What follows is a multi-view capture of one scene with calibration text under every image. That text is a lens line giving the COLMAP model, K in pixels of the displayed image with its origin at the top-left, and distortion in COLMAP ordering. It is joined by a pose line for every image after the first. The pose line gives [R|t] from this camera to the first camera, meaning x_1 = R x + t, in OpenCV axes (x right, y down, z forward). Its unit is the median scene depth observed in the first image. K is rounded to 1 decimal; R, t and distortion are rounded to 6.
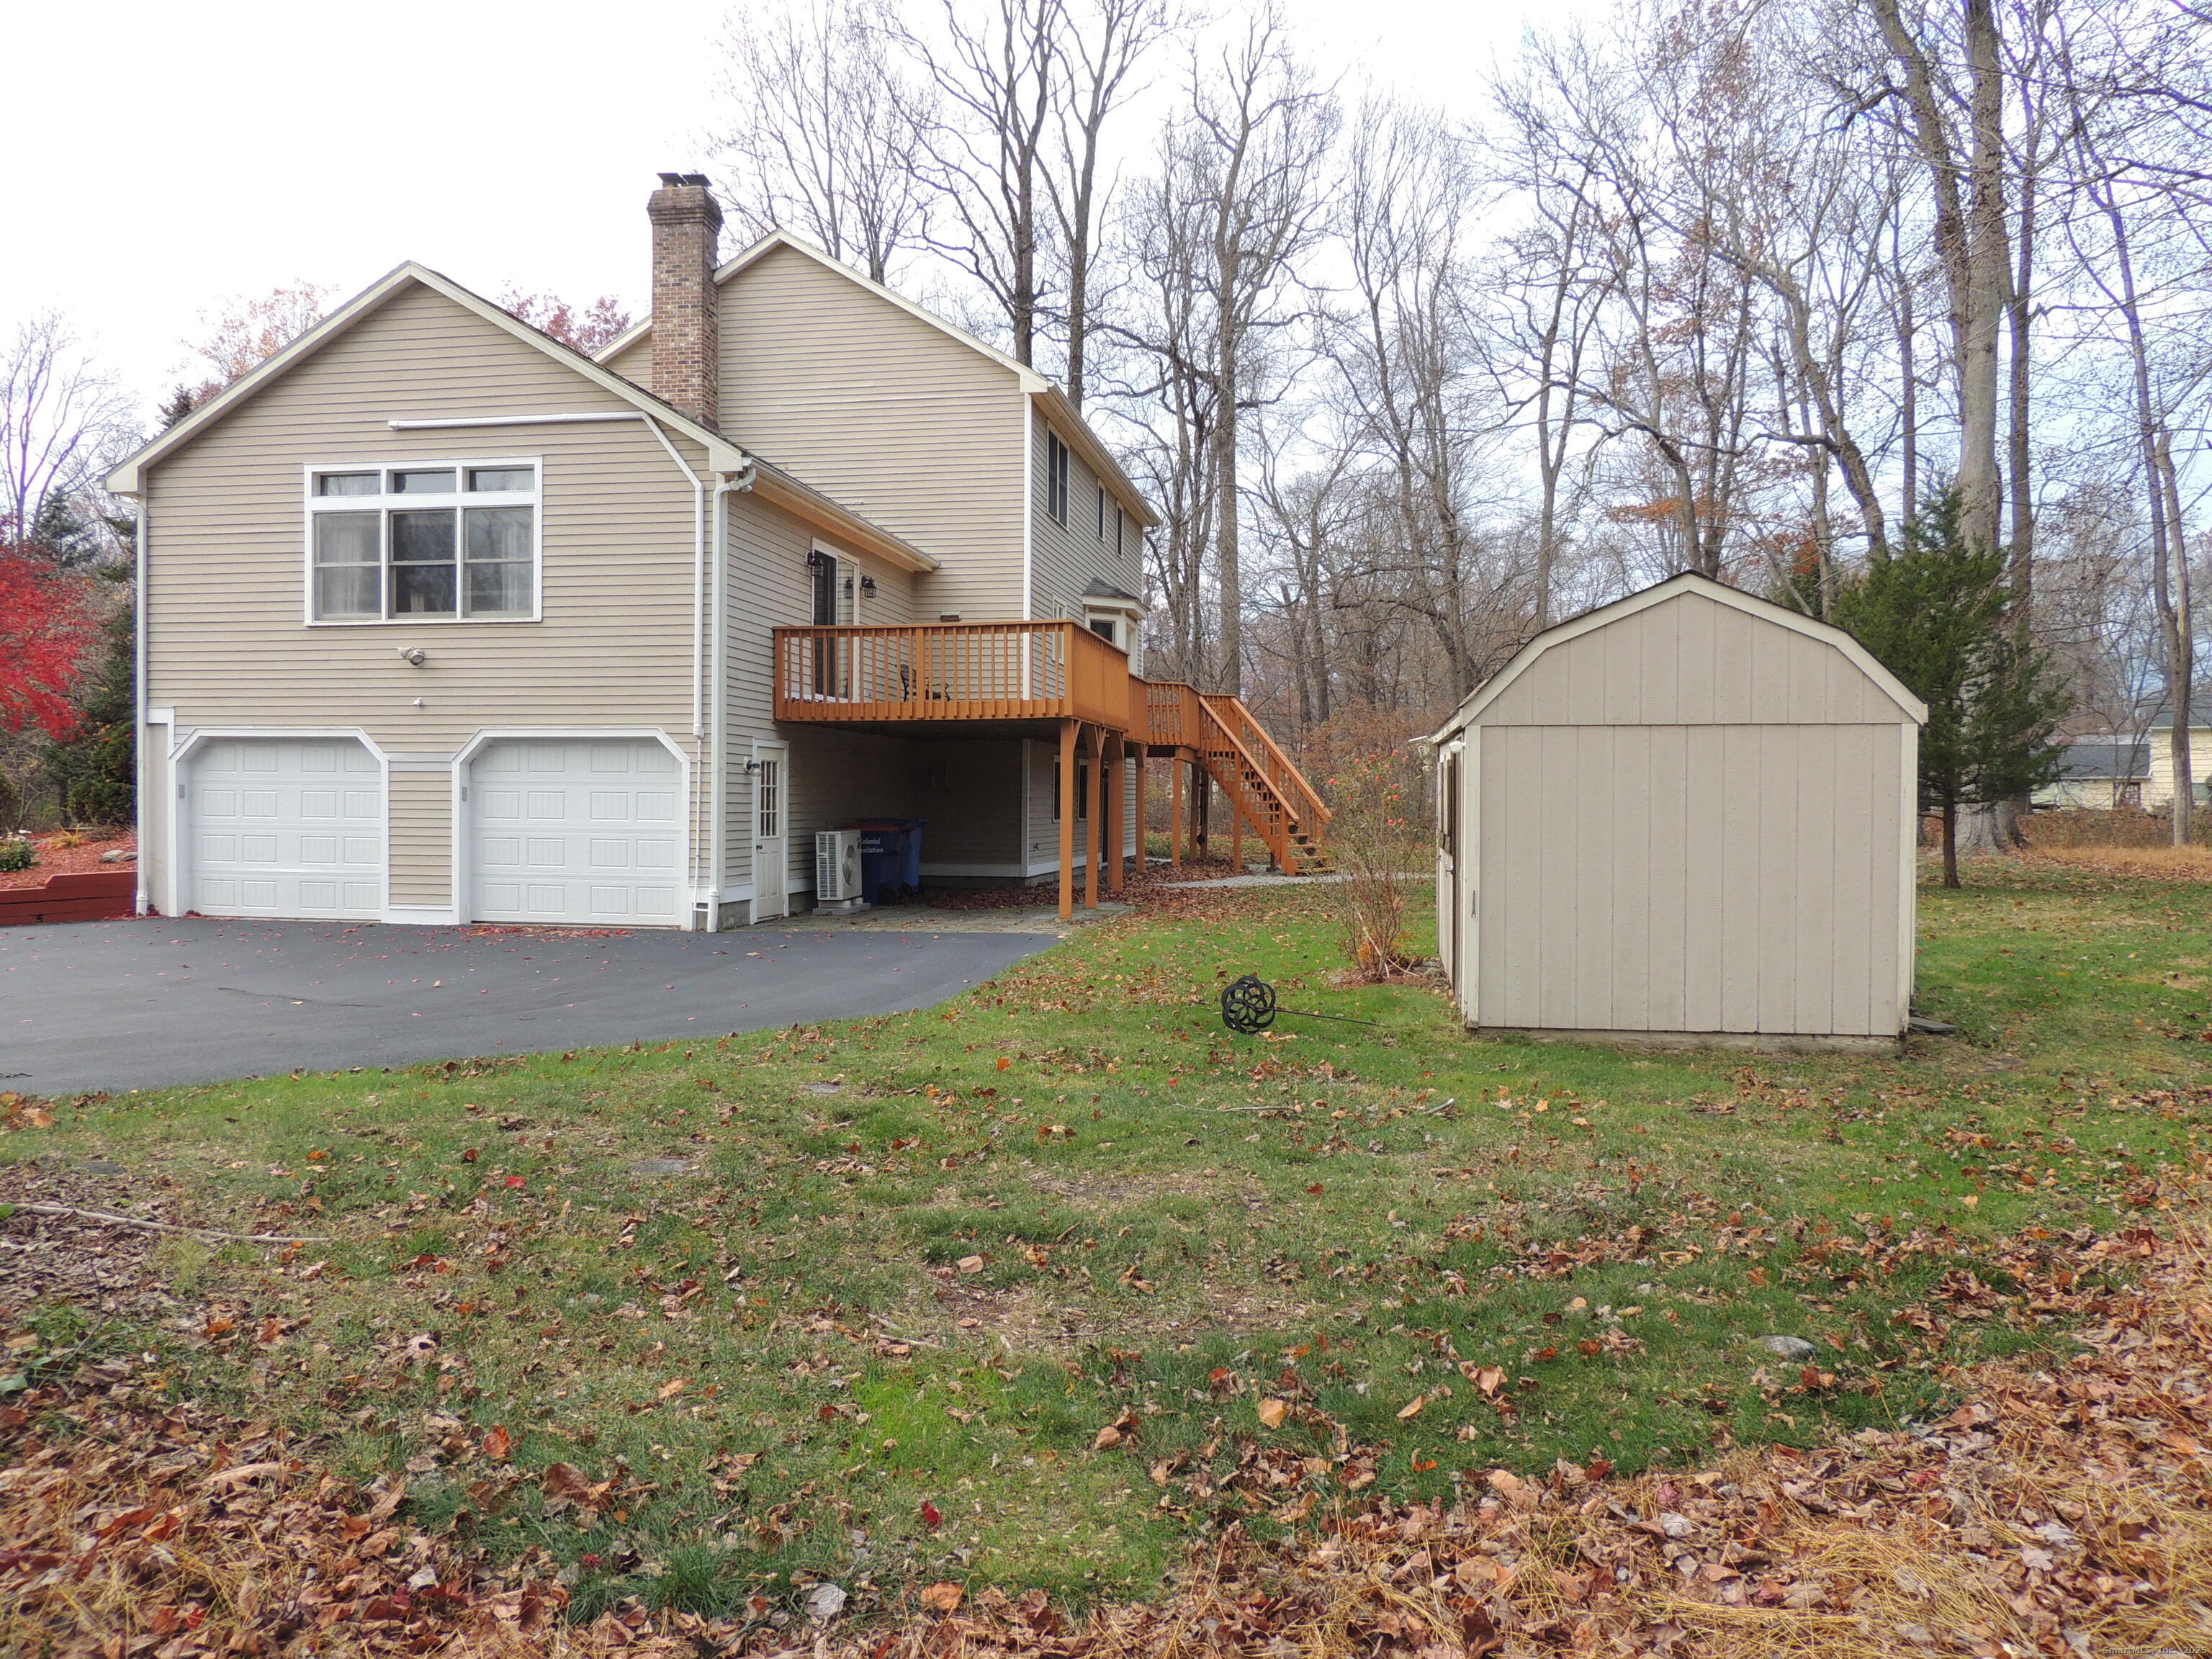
lens RADIAL K [[1584.6, 0, 1106.1], [0, 1584.6, 835.7], [0, 0, 1]] dist [-0.018206, -0.000218]
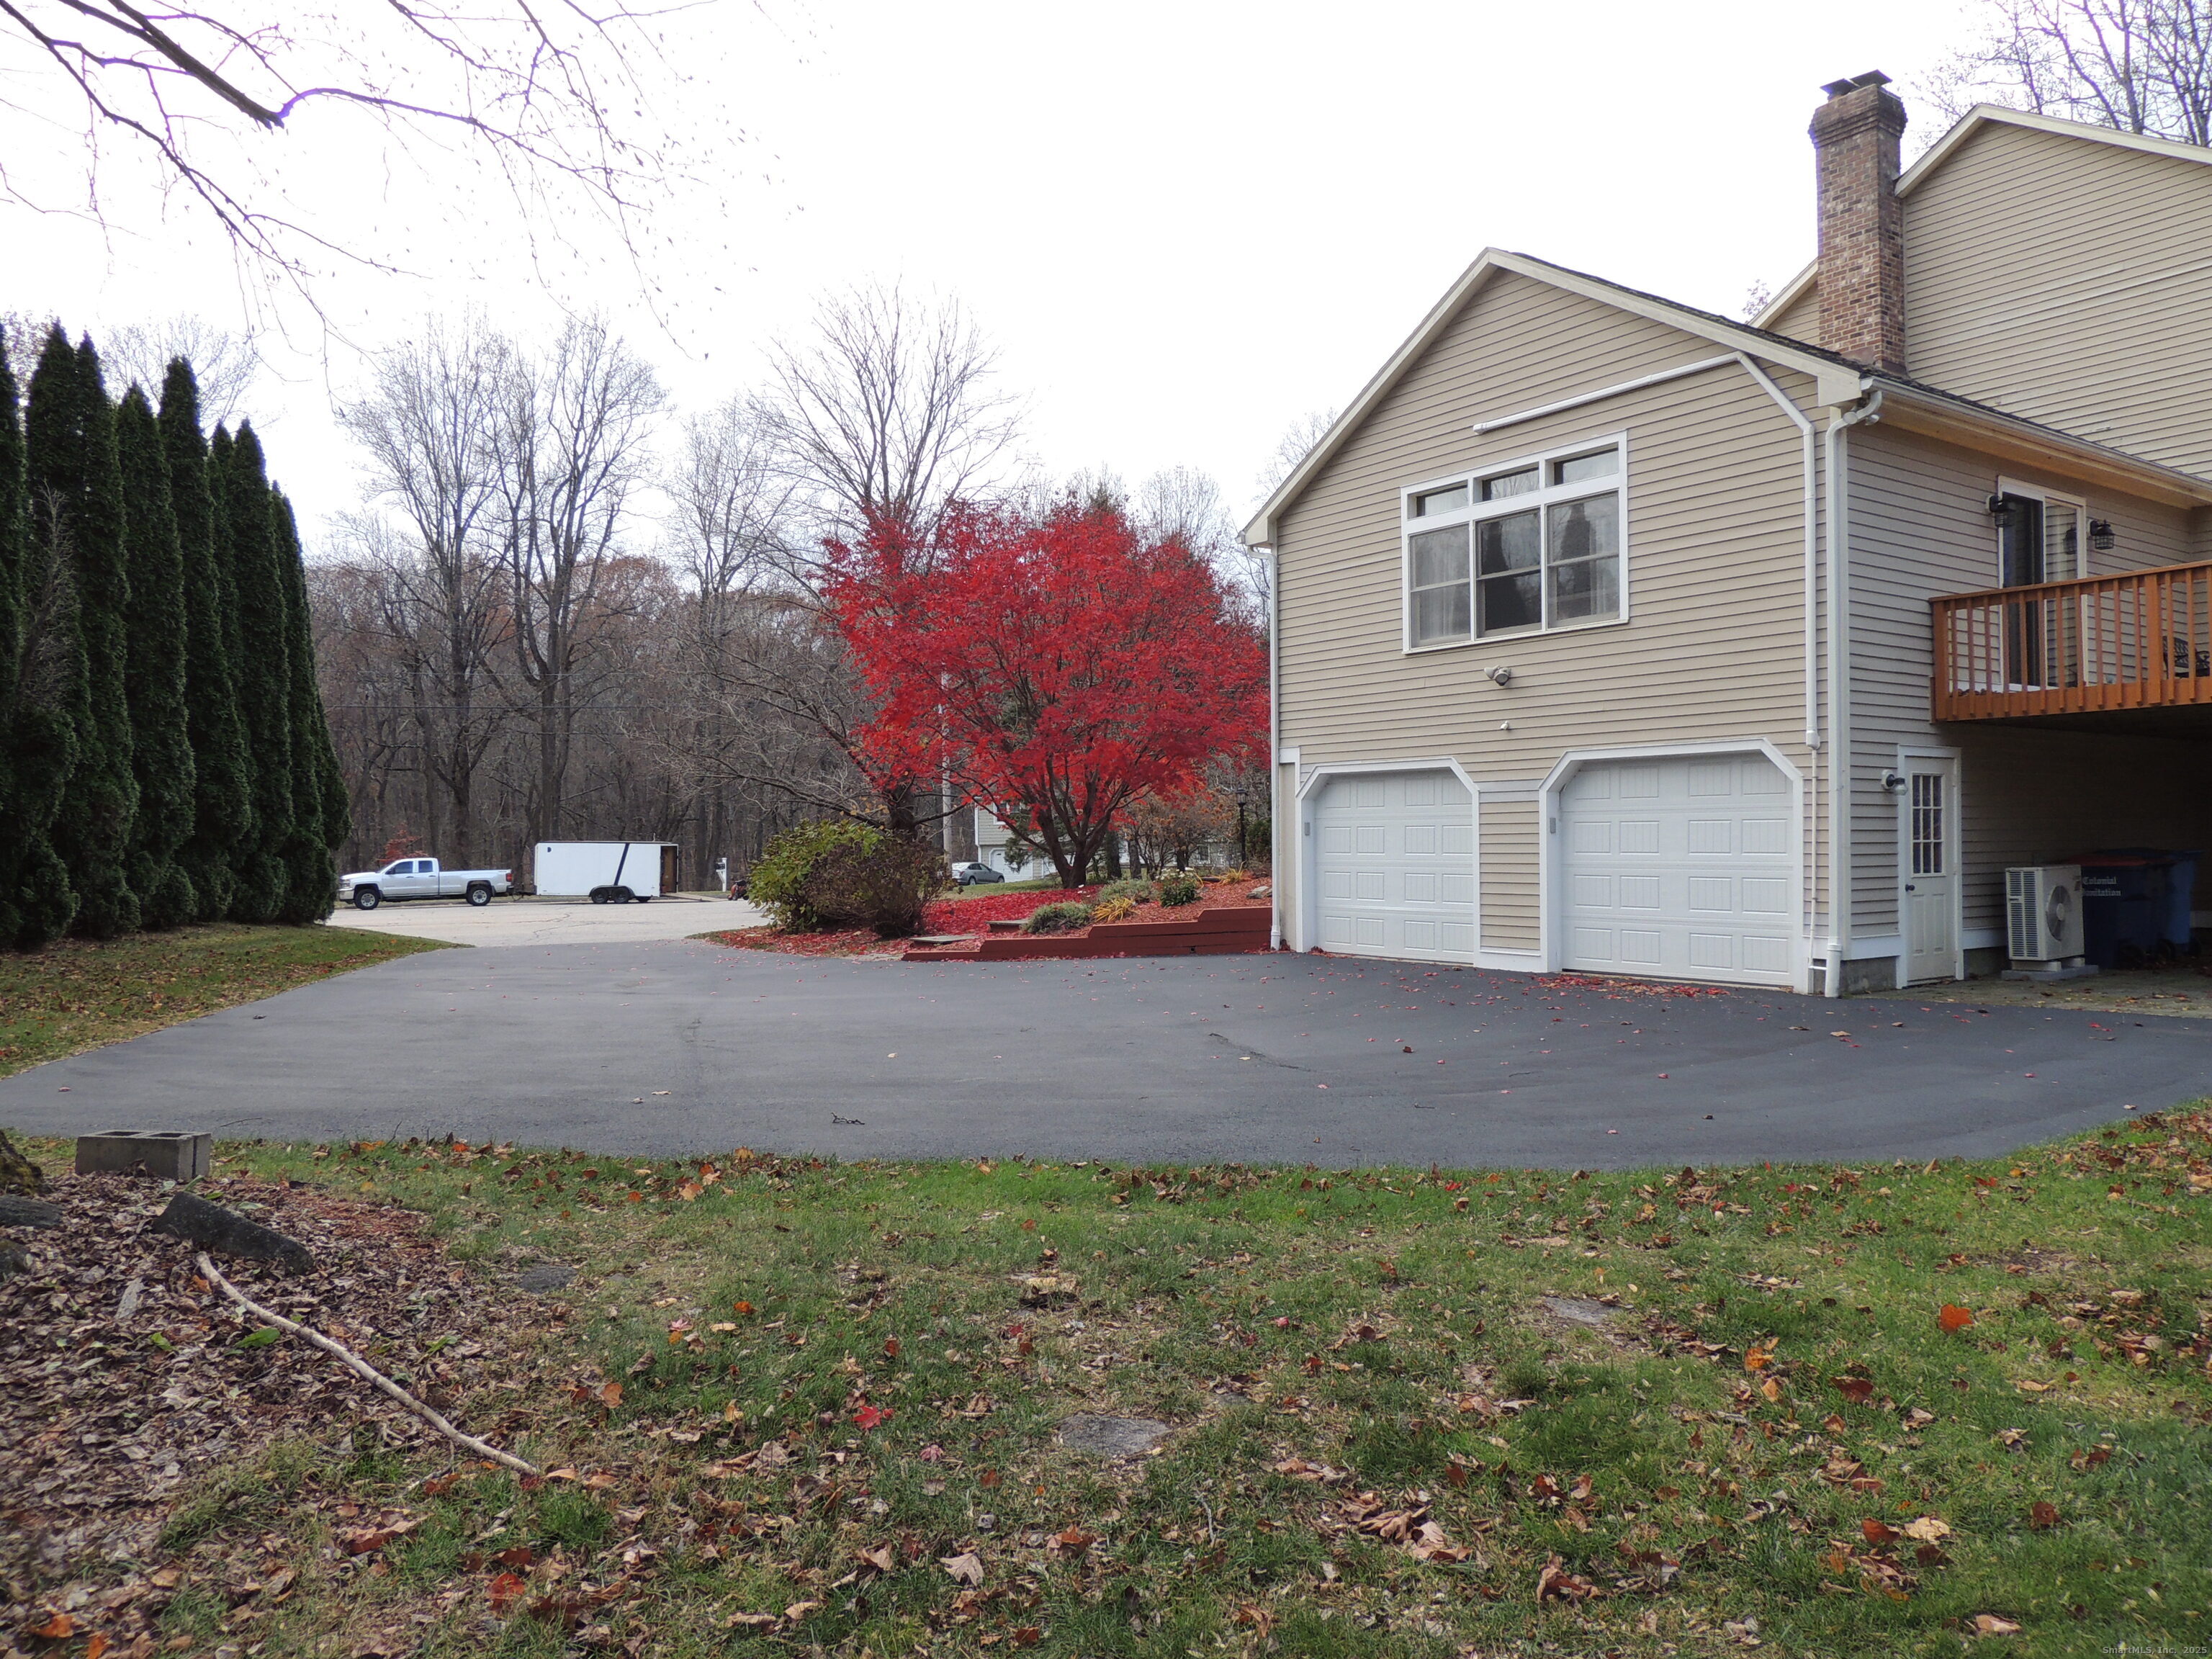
lens RADIAL K [[1584.6, 0, 1106.1], [0, 1584.6, 835.7], [0, 0, 1]] dist [-0.018206, -0.000218]
pose [[0.706596, -0.015569, -0.707446, 0.045648], [-0.000985, 0.999735, -0.022985, -0.000092], [0.707617, 0.016938, 0.706393, 0.192088]]
